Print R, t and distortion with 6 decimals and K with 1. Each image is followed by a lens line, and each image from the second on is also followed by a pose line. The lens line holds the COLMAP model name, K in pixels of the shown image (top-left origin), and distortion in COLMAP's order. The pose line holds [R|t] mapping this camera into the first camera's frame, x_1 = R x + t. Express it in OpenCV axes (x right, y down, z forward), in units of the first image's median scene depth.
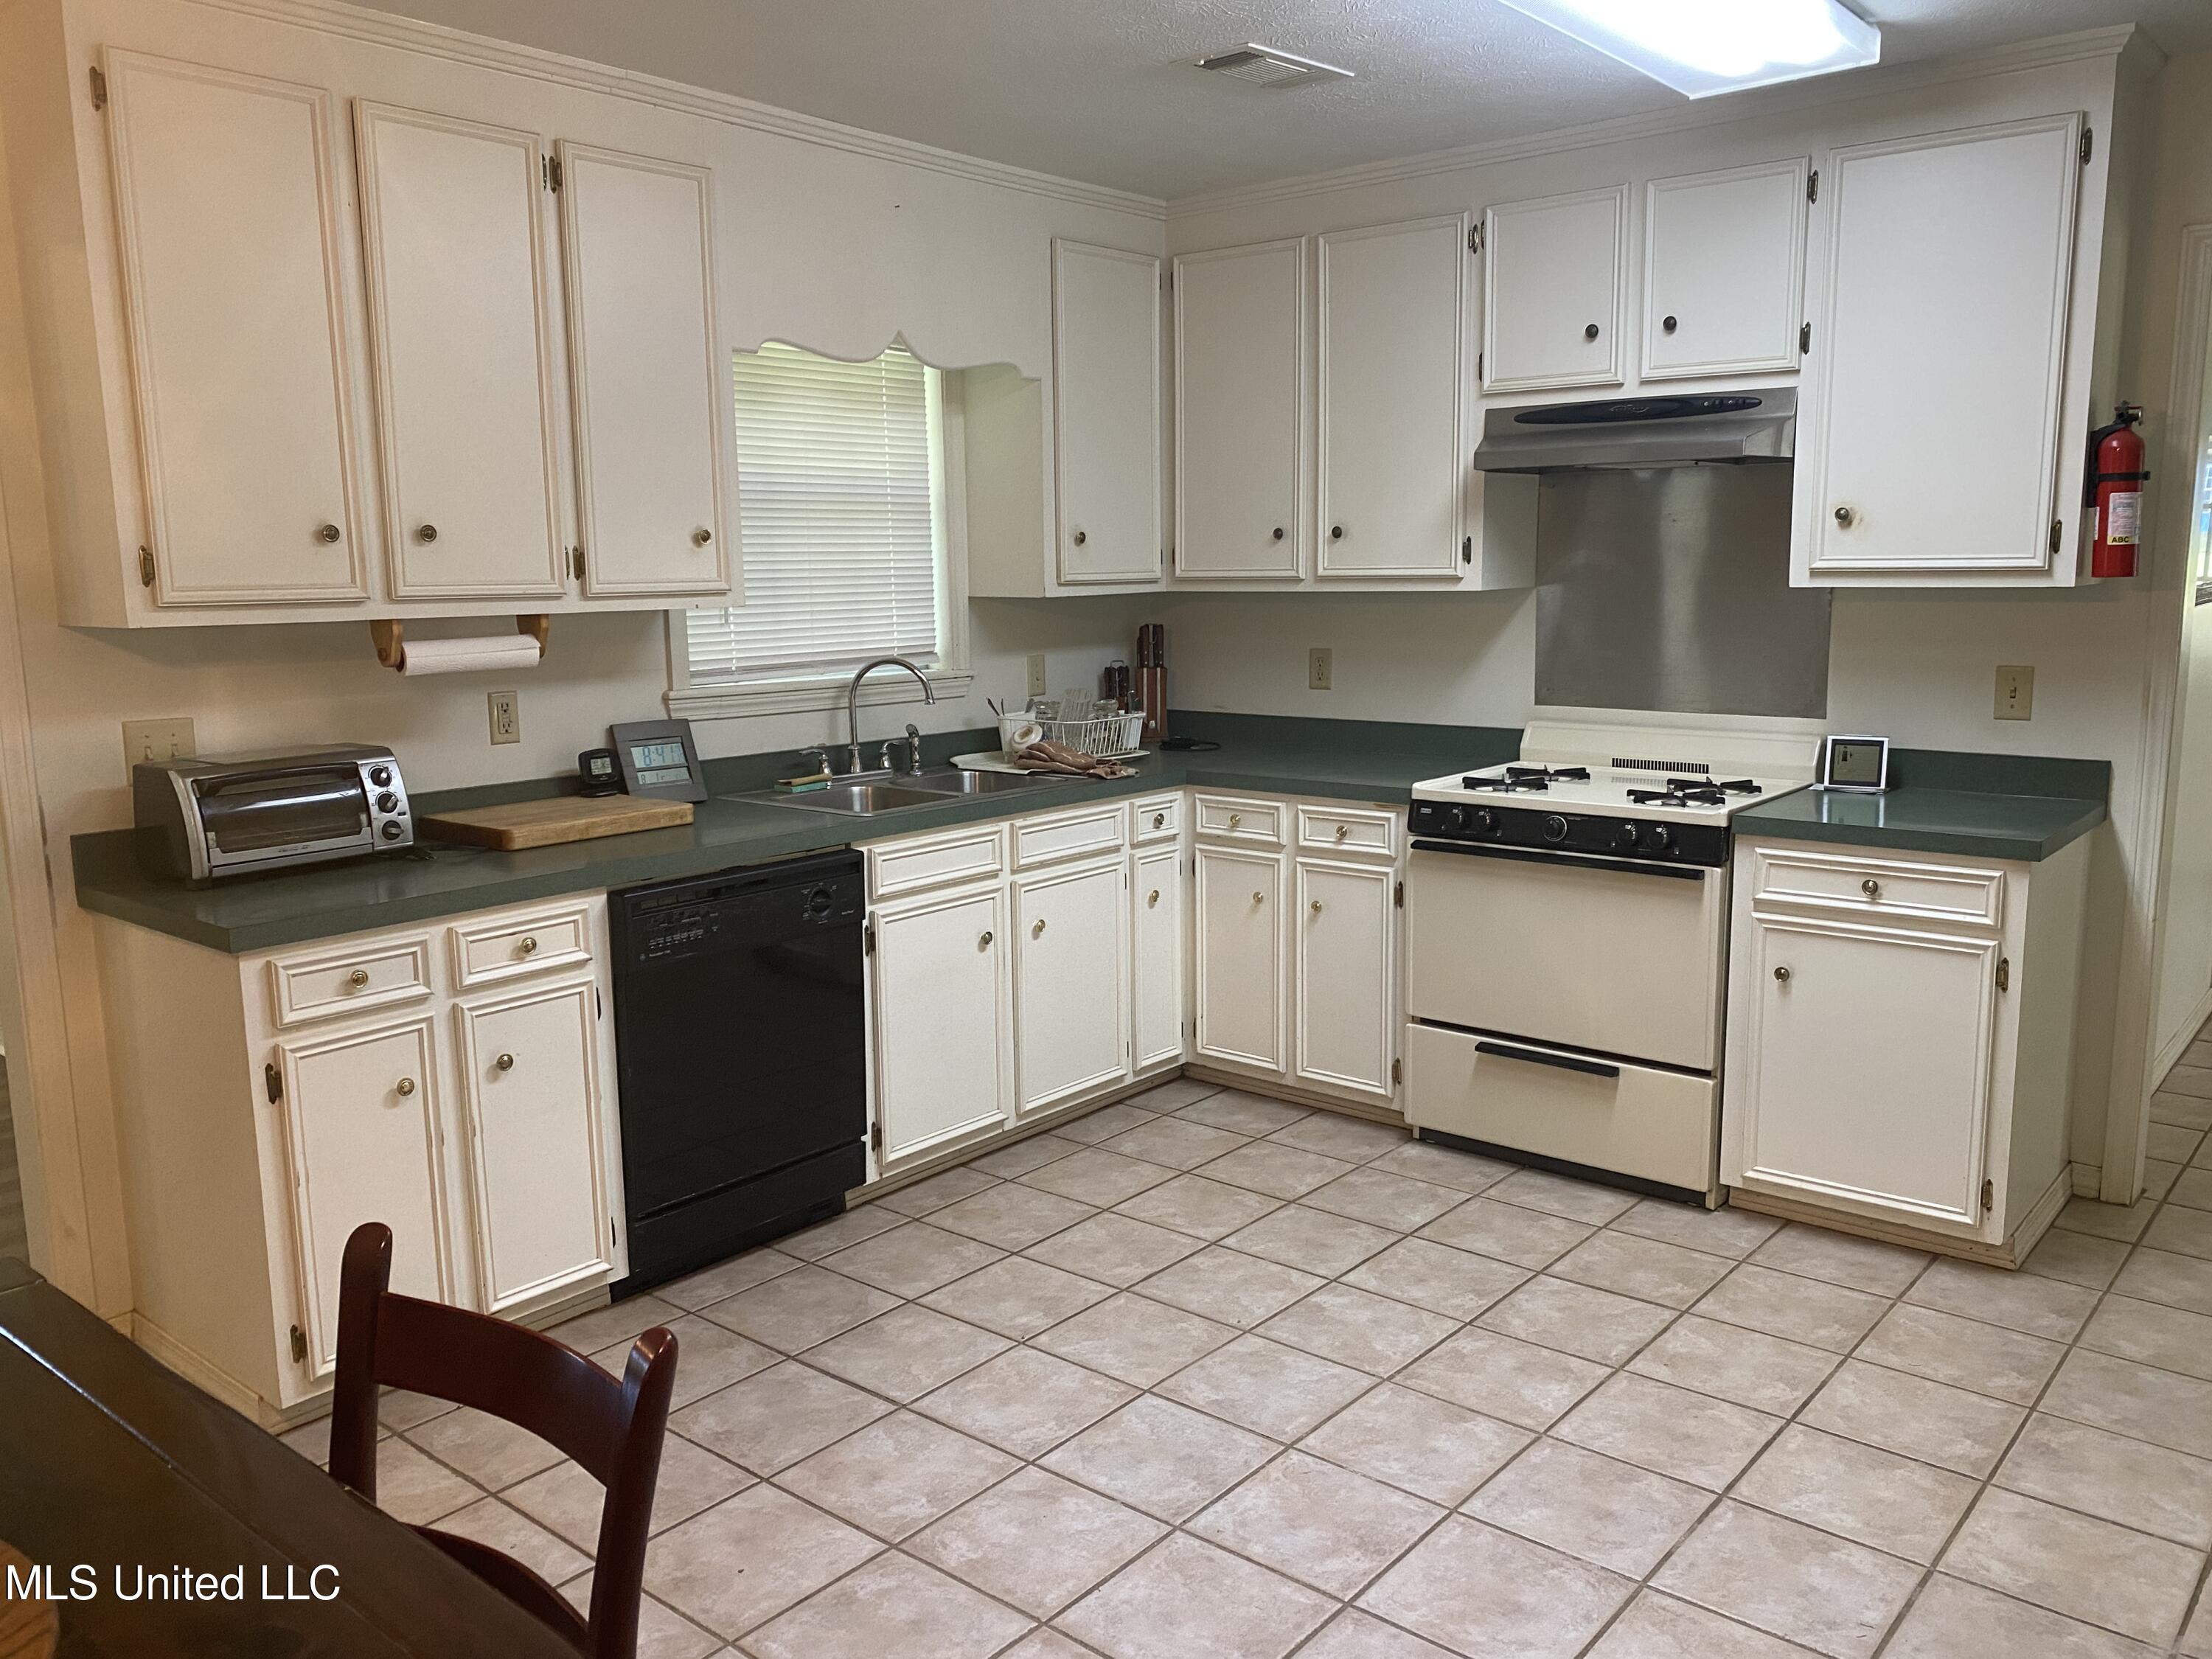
lens RADIAL K [[1687.0, 0, 1102.4], [0, 1687.0, 844.1], [0, 0, 1]] dist [0.041300, -0.004052]
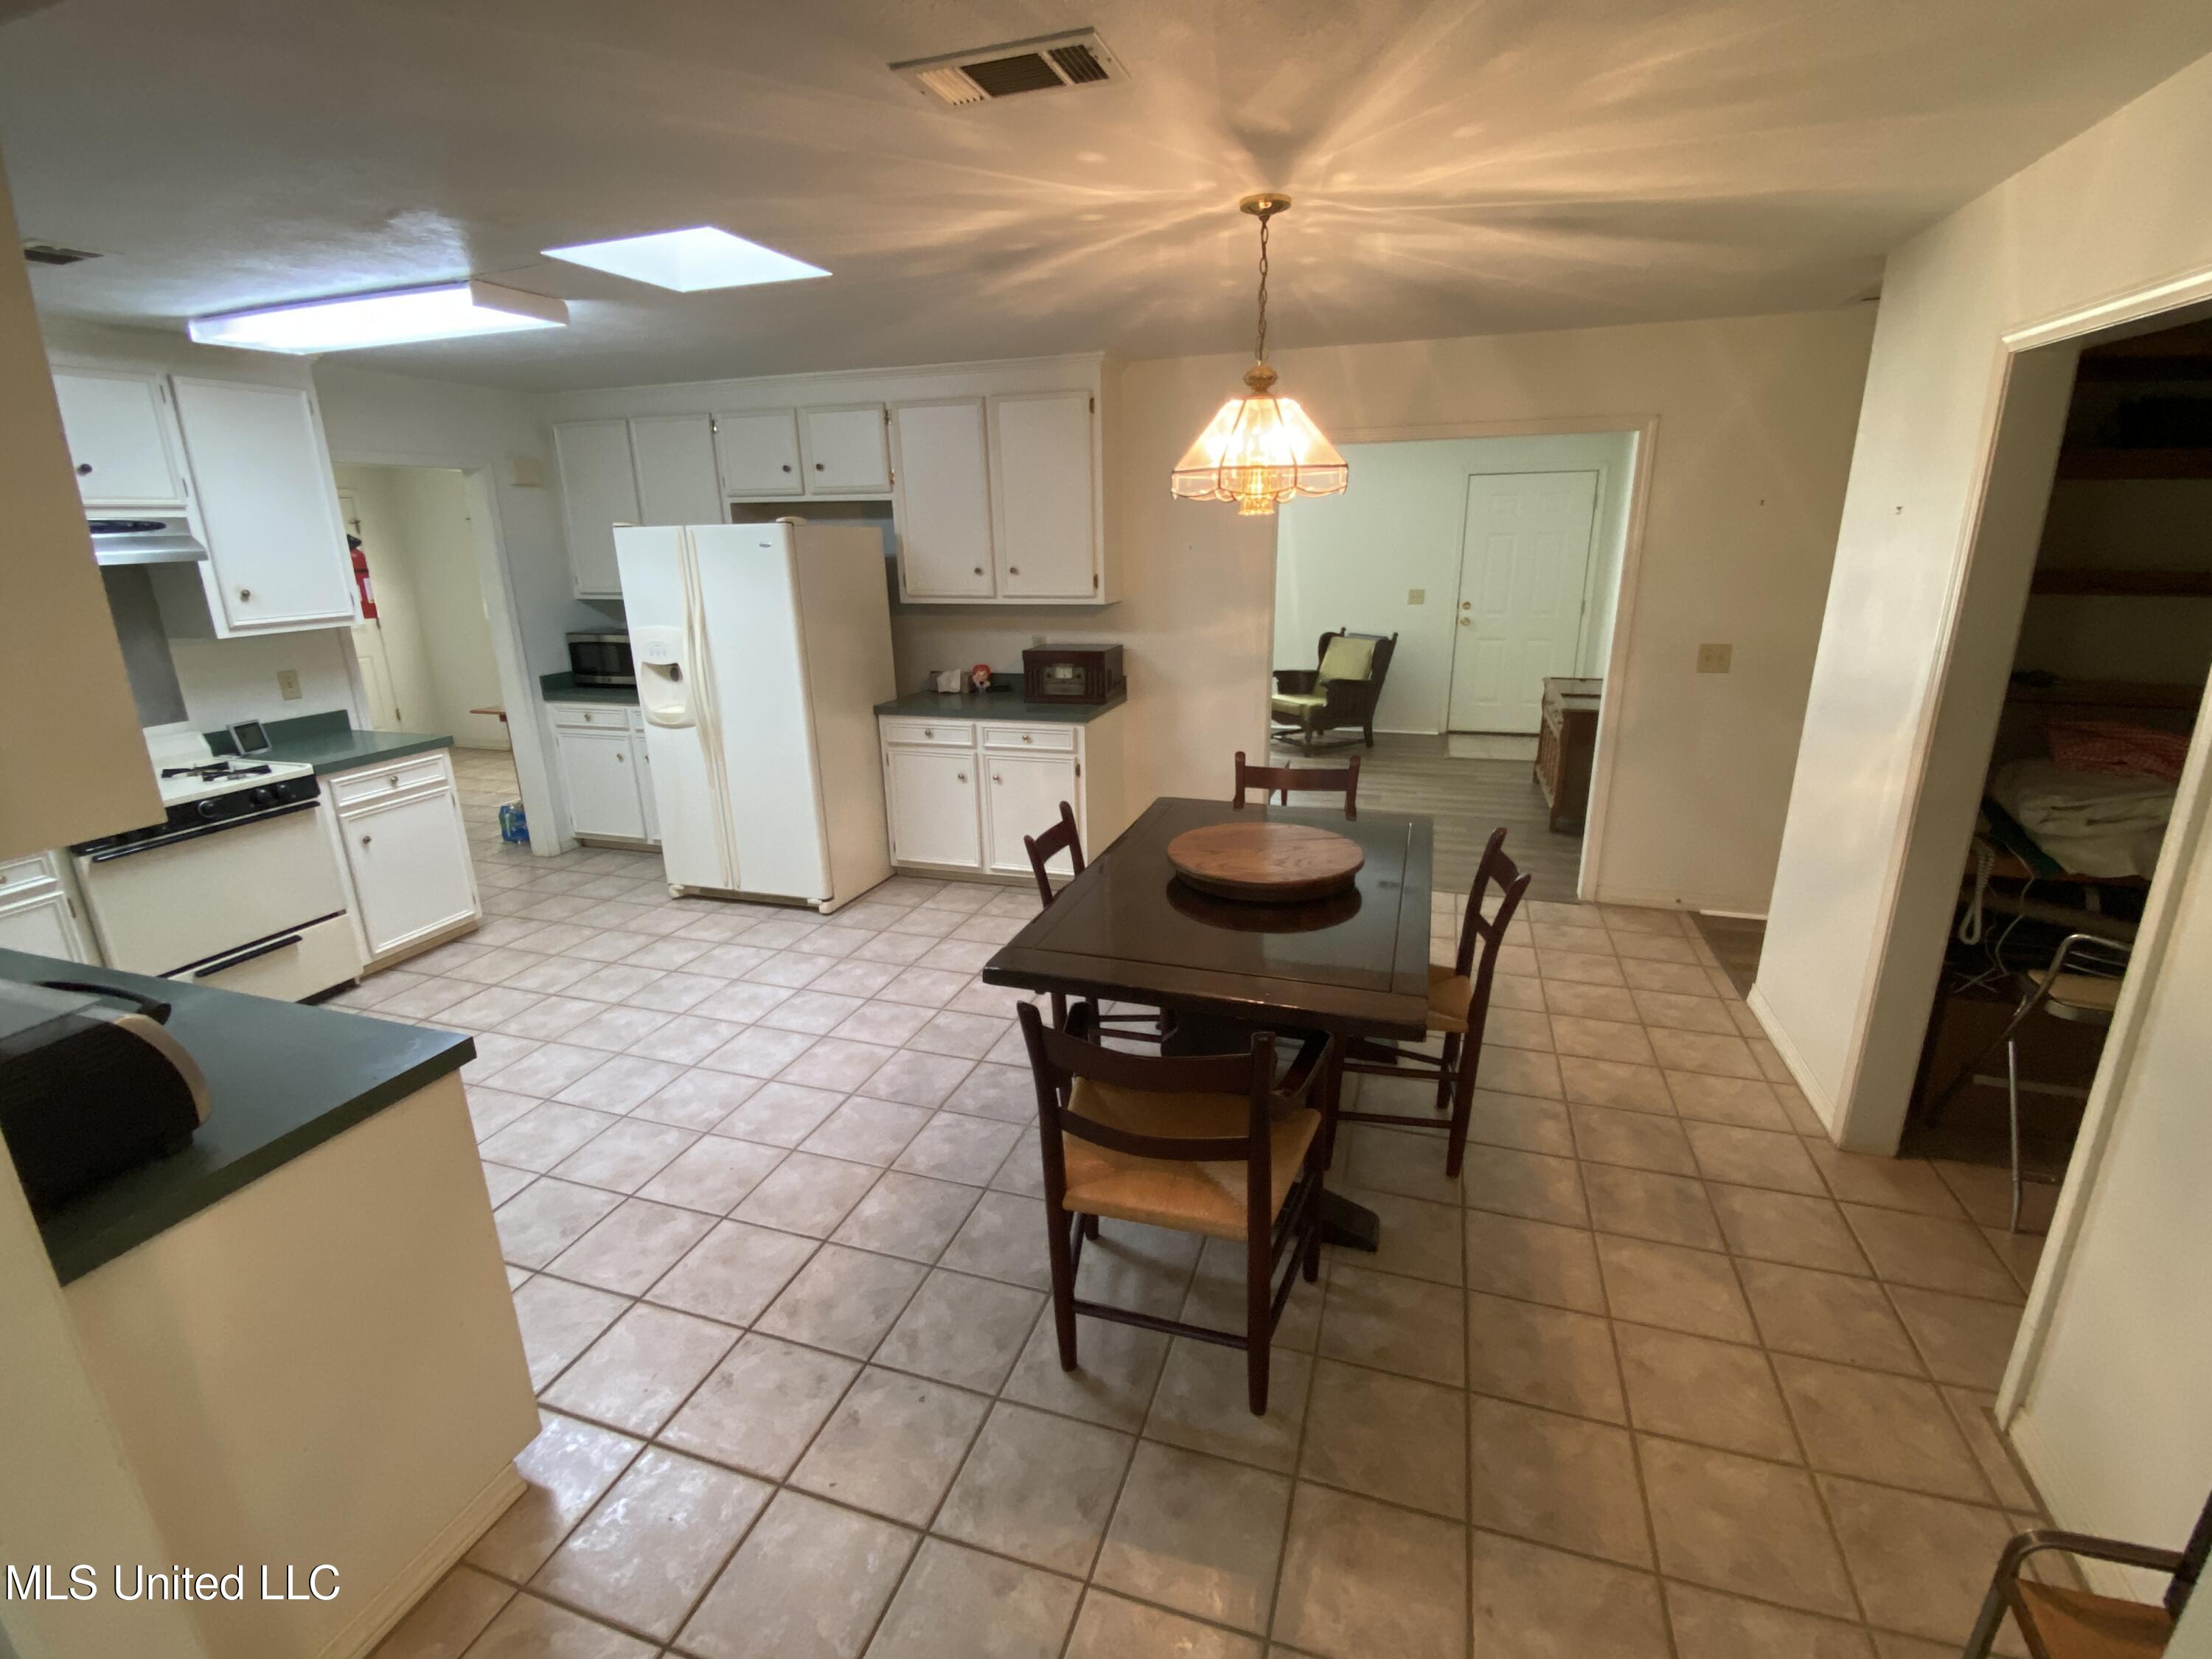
lens RADIAL K [[998.5, 0, 1102.6], [0, 998.5, 824.5], [0, 0, 1]] dist [0.061112, -0.052830]
pose [[-0.371978, -0.239670, 0.896767, -0.813739], [0.178413, 0.929619, 0.322456, -0.140549], [-0.910934, 0.279942, -0.303038, 0.536703]]
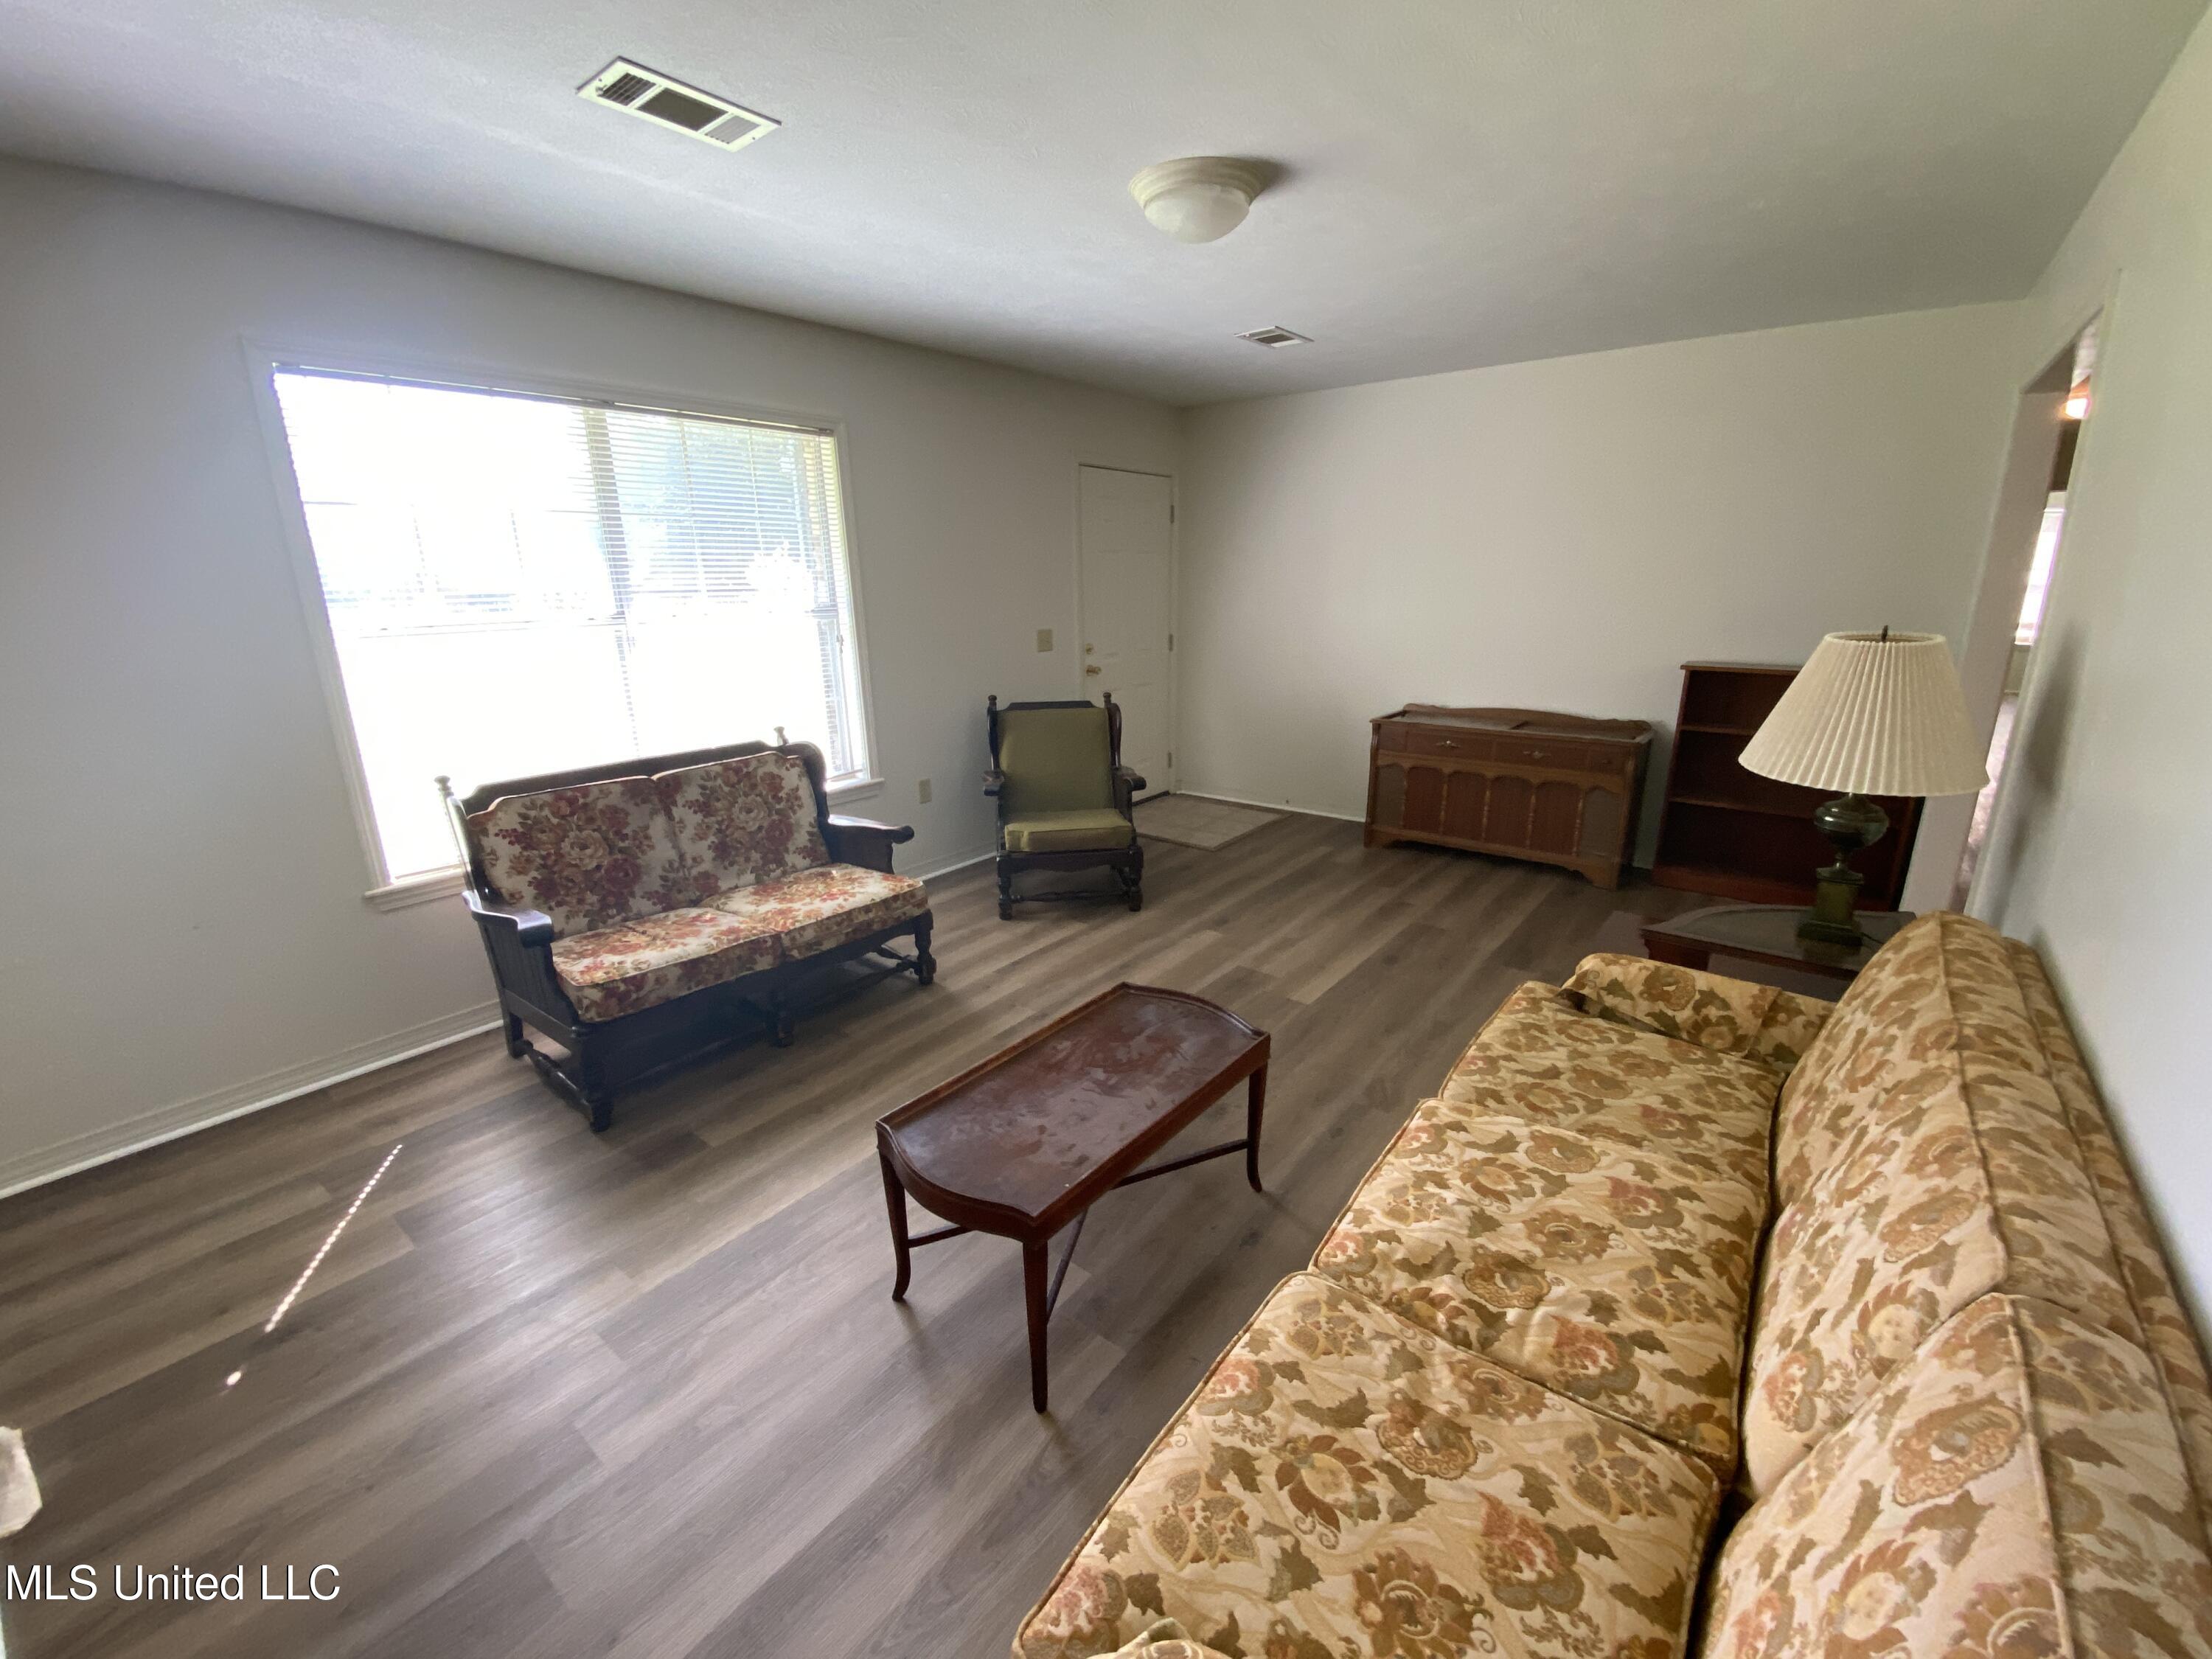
lens RADIAL K [[896.3, 0, 1106.0], [0, 896.3, 824.0], [0, 0, 1]] dist [0.031259, -0.027617]
pose [[-0.998516, 0.037678, -0.039319, 0.872688], [0.017627, 0.906763, 0.421272, -0.084881], [0.051526, 0.419954, -0.906081, 0.428005]]
